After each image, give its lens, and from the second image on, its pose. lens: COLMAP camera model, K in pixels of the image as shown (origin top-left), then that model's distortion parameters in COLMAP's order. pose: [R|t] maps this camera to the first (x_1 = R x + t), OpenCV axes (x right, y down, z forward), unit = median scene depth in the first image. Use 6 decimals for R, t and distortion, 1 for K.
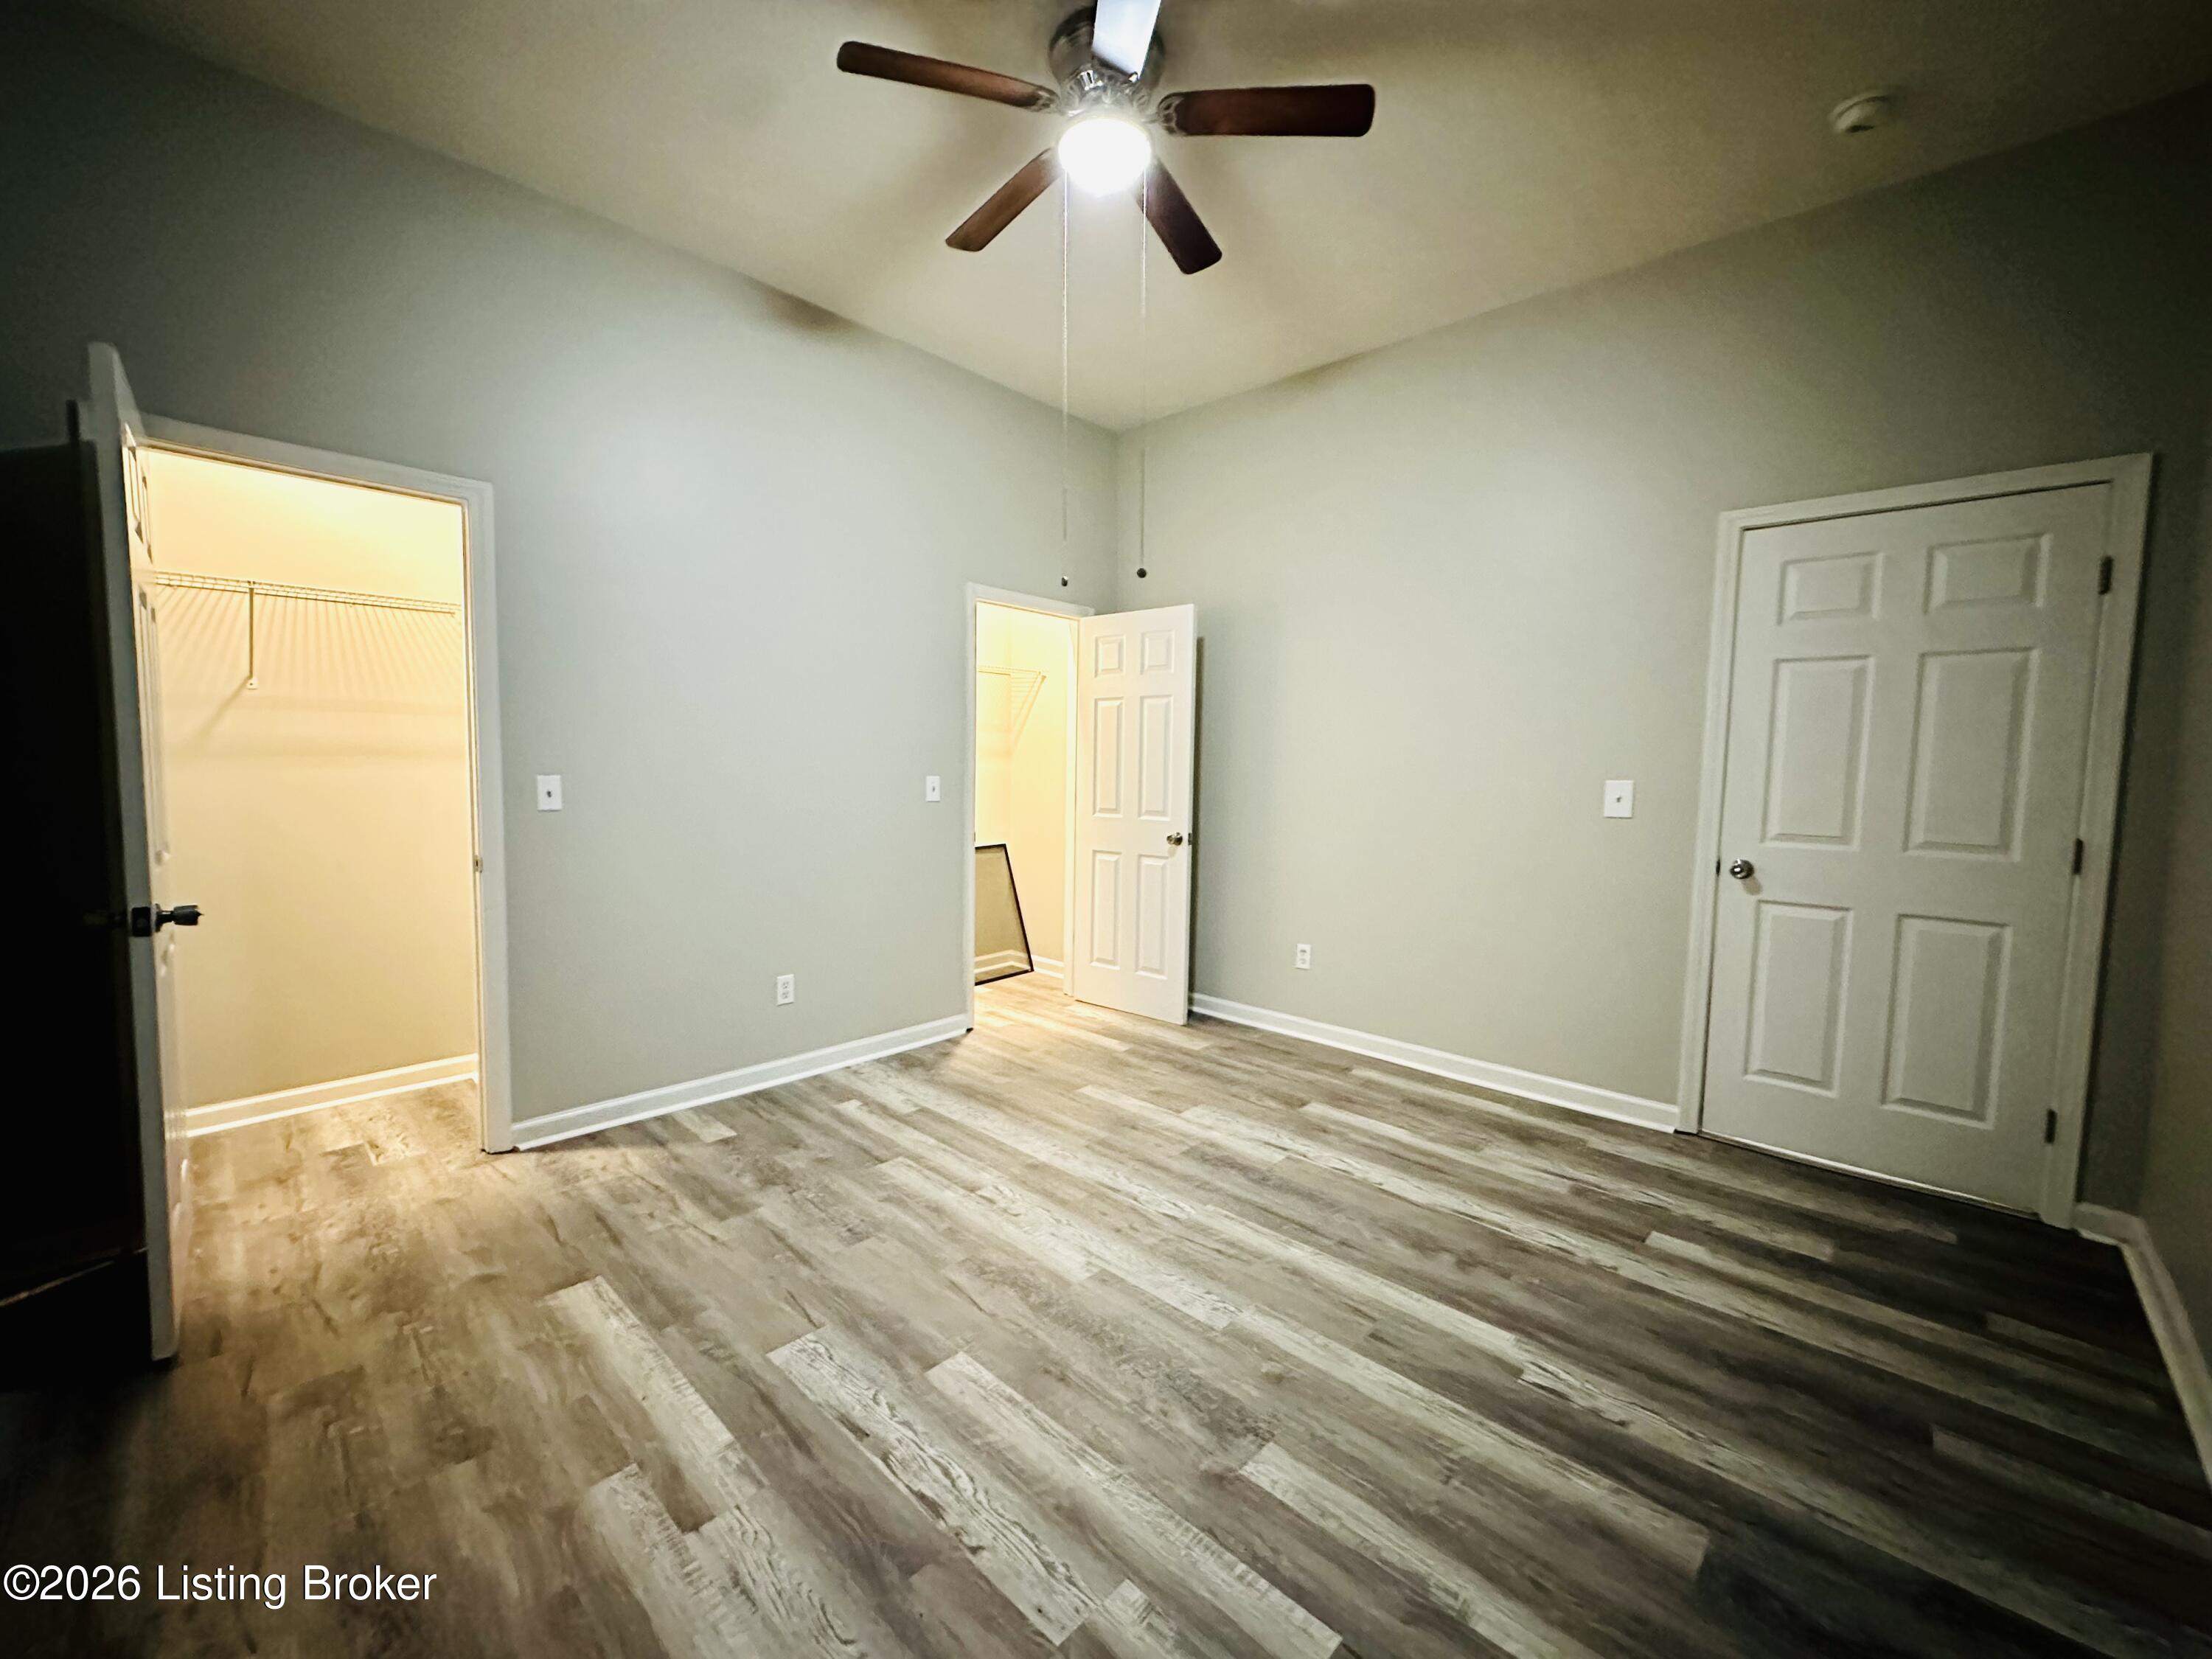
lens RADIAL K [[879.0, 0, 1114.7], [0, 879.0, 826.2], [0, 0, 1]] dist [-0.003531, 0.000848]
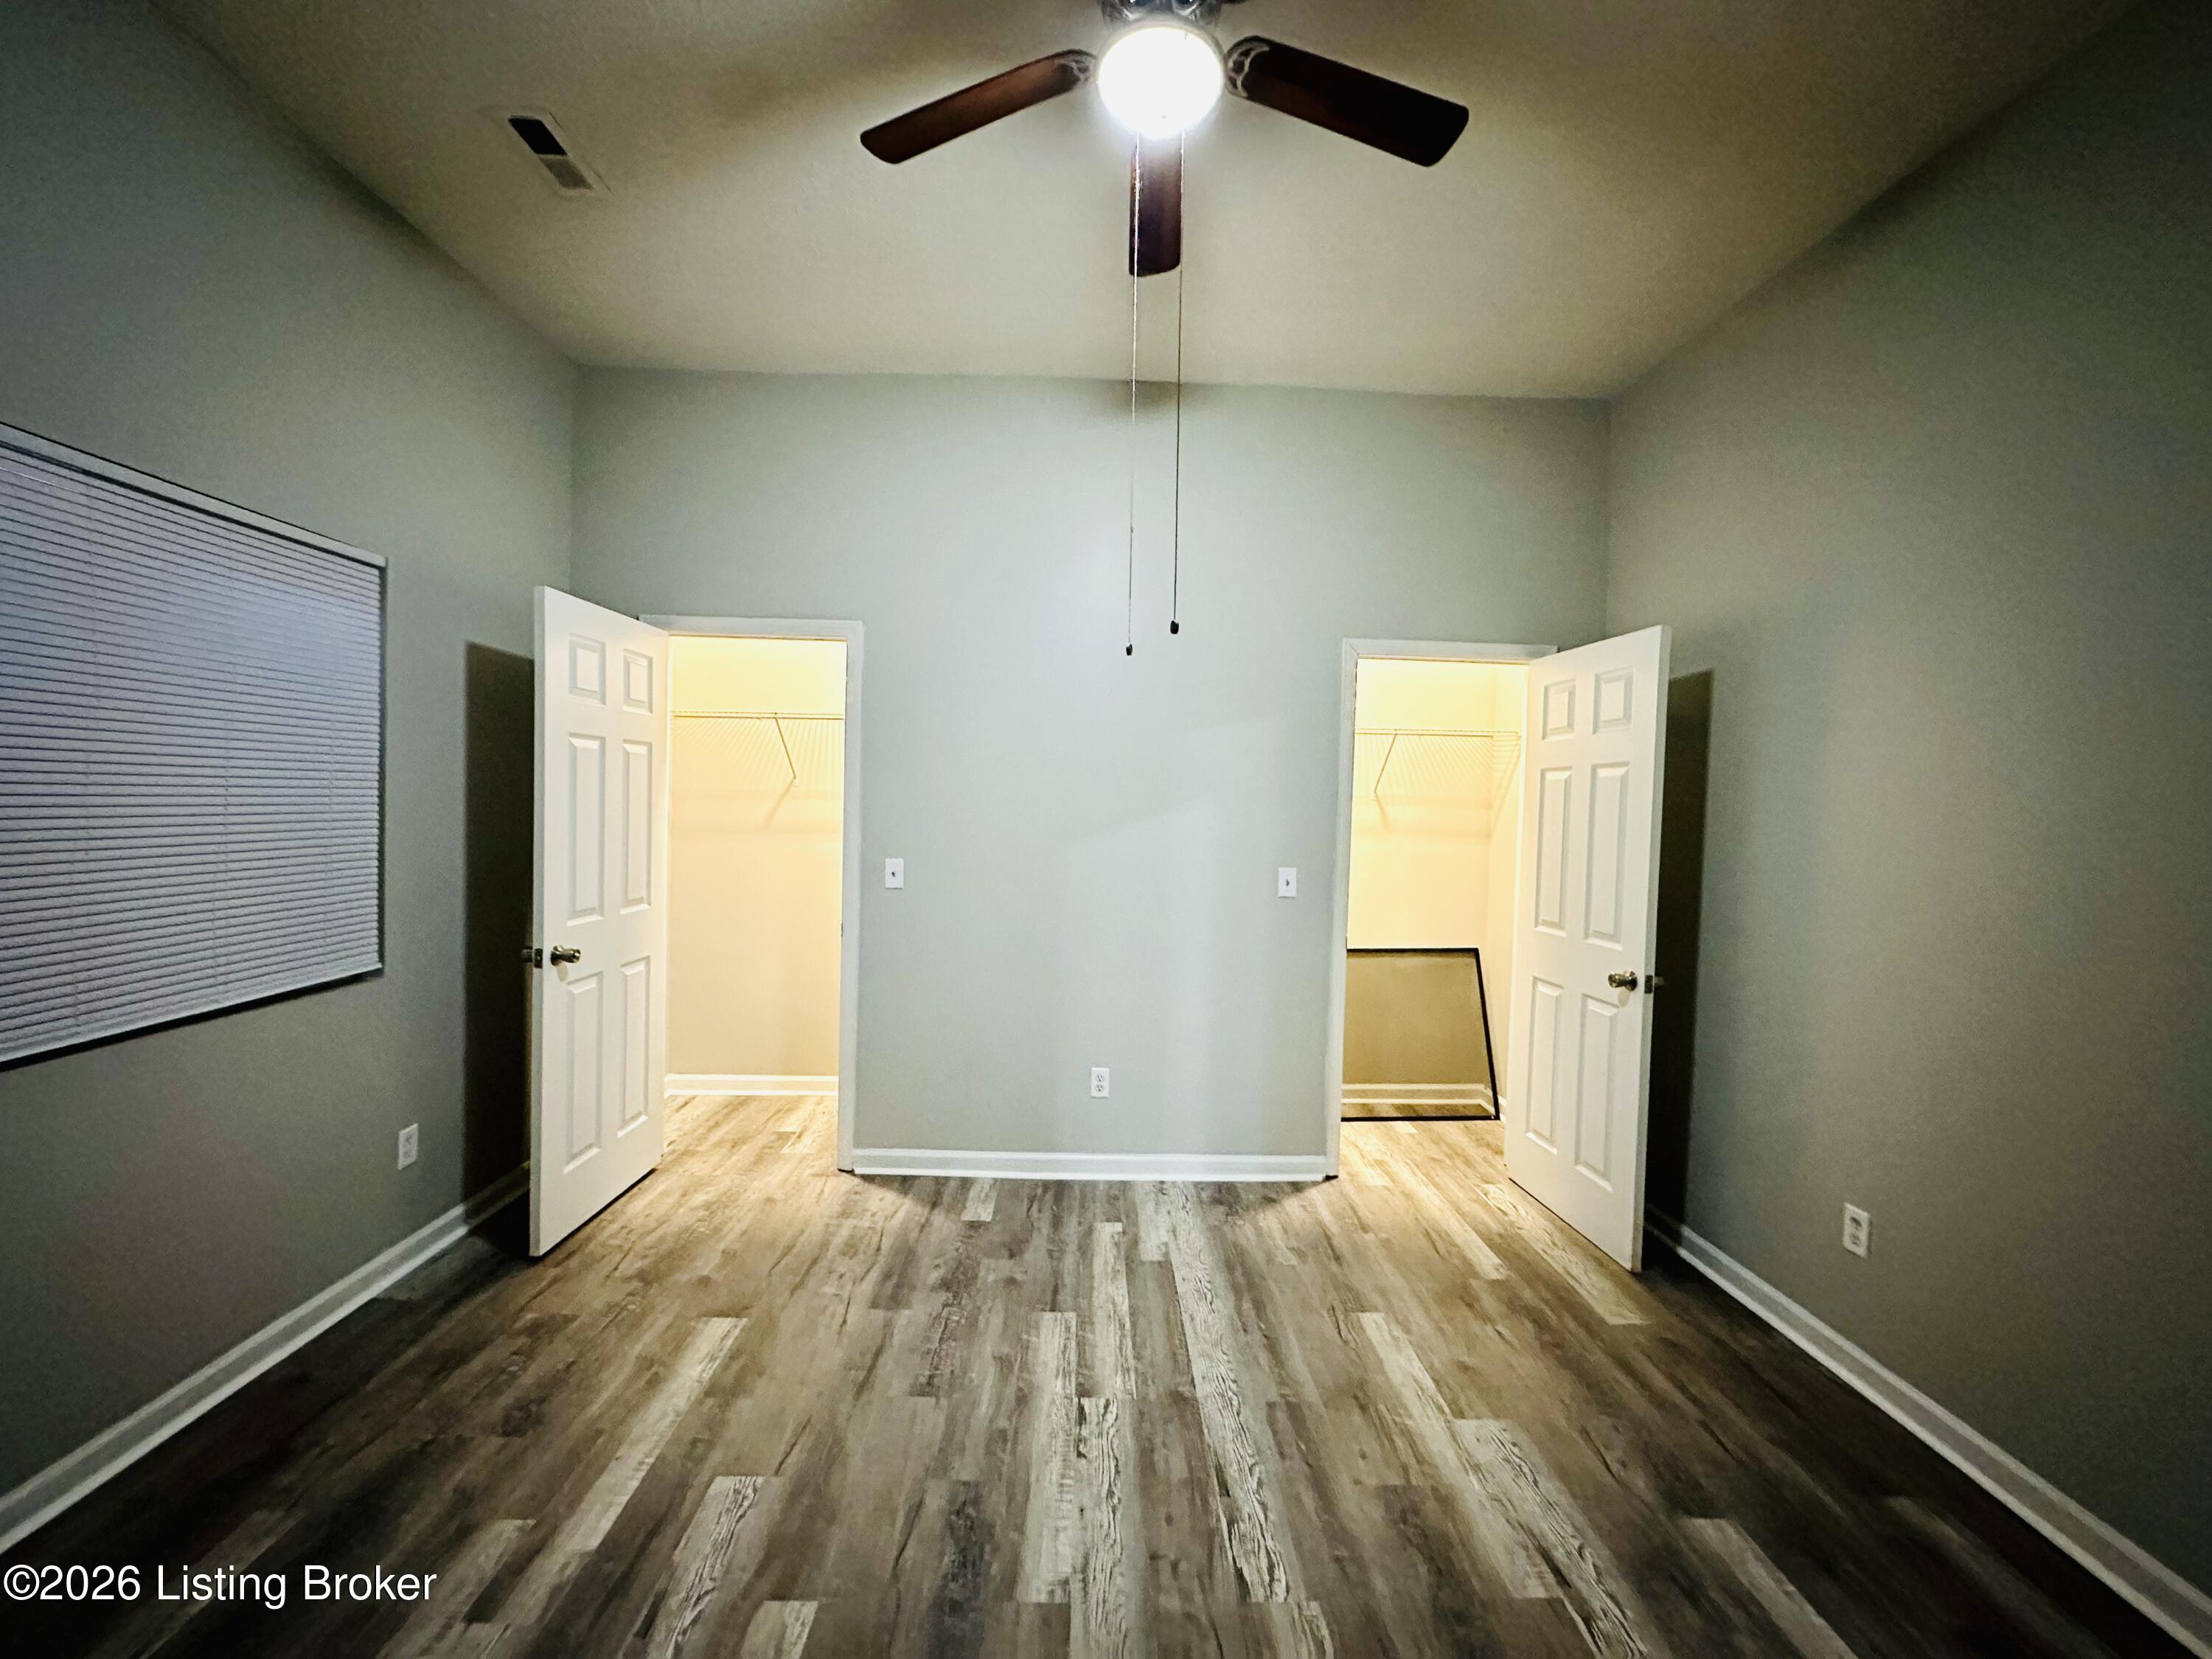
lens RADIAL K [[879.0, 0, 1106.4], [0, 879.0, 825.1], [0, 0, 1]] dist [-0.003531, 0.000848]
pose [[0.697086, 0.019853, -0.716712, 0.358766], [-0.064617, 0.997288, -0.035222, -0.071469], [0.714070, 0.070864, 0.696479, 0.344860]]
